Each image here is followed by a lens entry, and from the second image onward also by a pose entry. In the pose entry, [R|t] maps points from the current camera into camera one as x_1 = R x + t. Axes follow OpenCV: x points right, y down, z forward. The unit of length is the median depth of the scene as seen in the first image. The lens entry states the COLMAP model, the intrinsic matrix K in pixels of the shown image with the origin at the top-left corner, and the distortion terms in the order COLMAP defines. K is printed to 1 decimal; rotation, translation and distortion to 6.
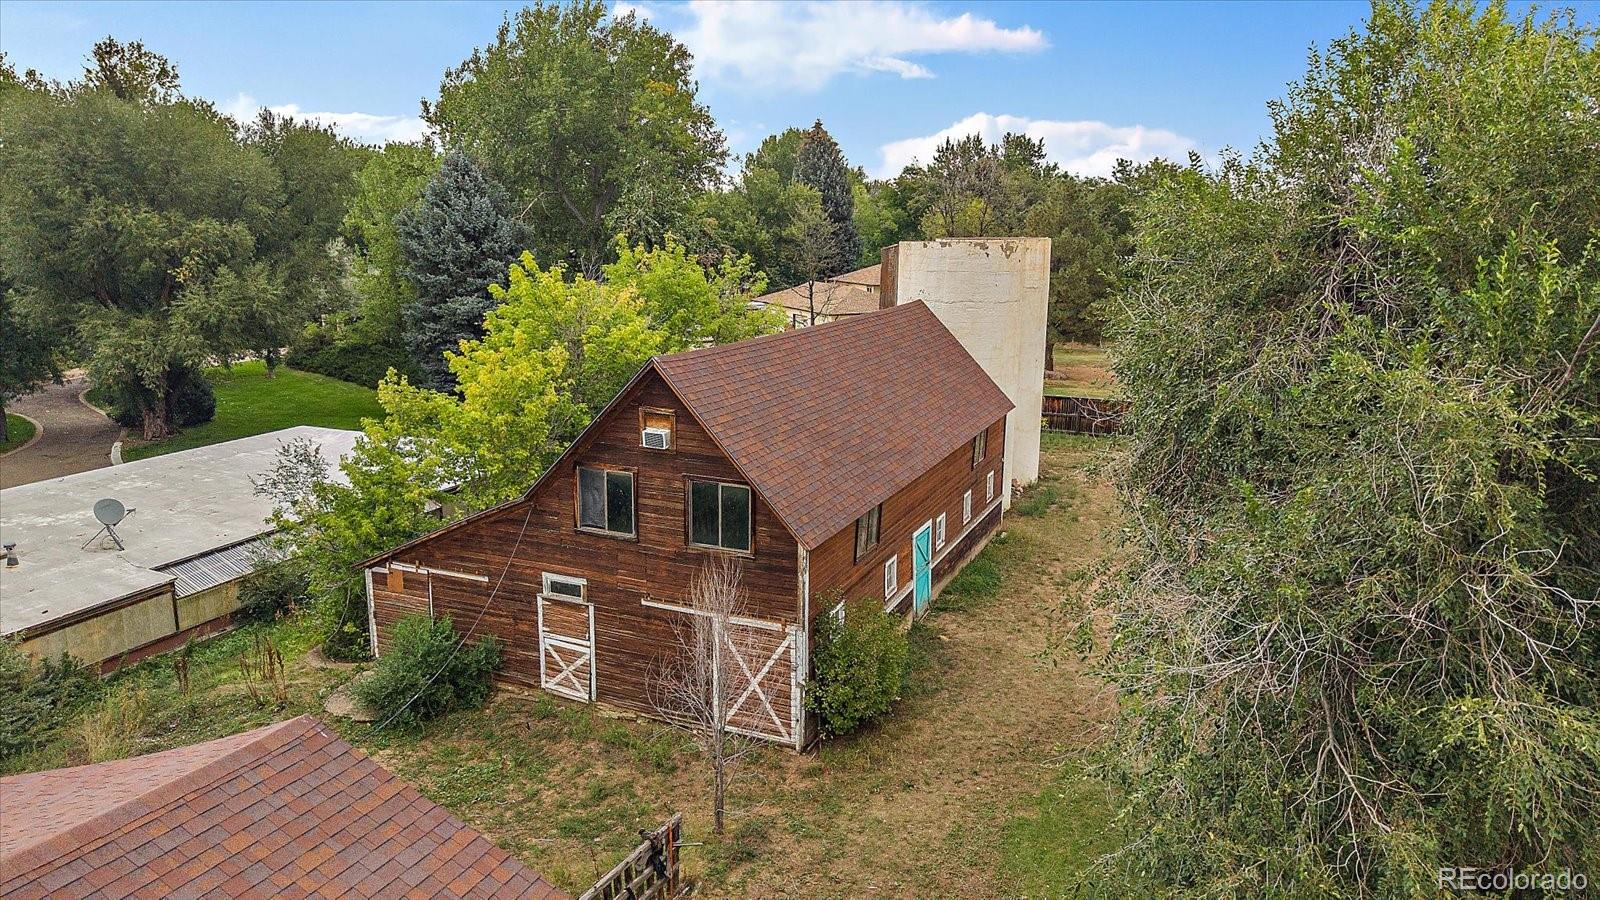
lens RADIAL K [[1121.0, 0, 798.6], [0, 1121.0, 443.9], [0, 0, 1]] dist [0.036184, -0.032911]
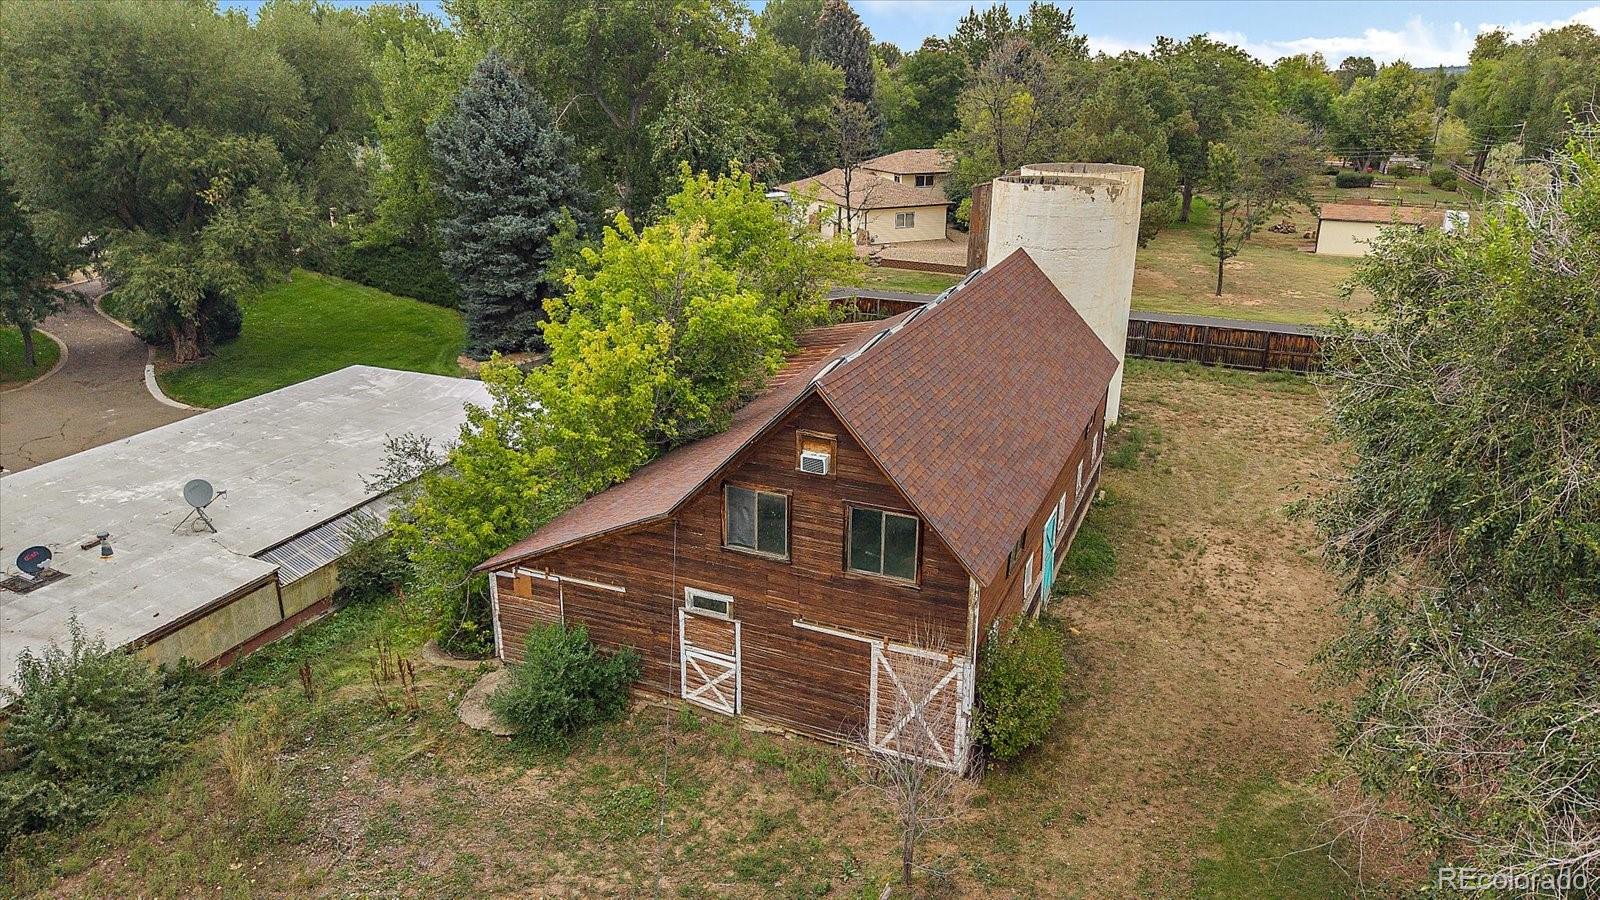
lens RADIAL K [[1121.0, 0, 801.1], [0, 1121.0, 451.8], [0, 0, 1]] dist [0.036184, -0.032911]
pose [[0.999908, -0.005333, 0.012454, -0.112422], [0.003684, 0.991661, 0.128823, -0.101739], [-0.013038, -0.128766, 0.991589, 0.045184]]
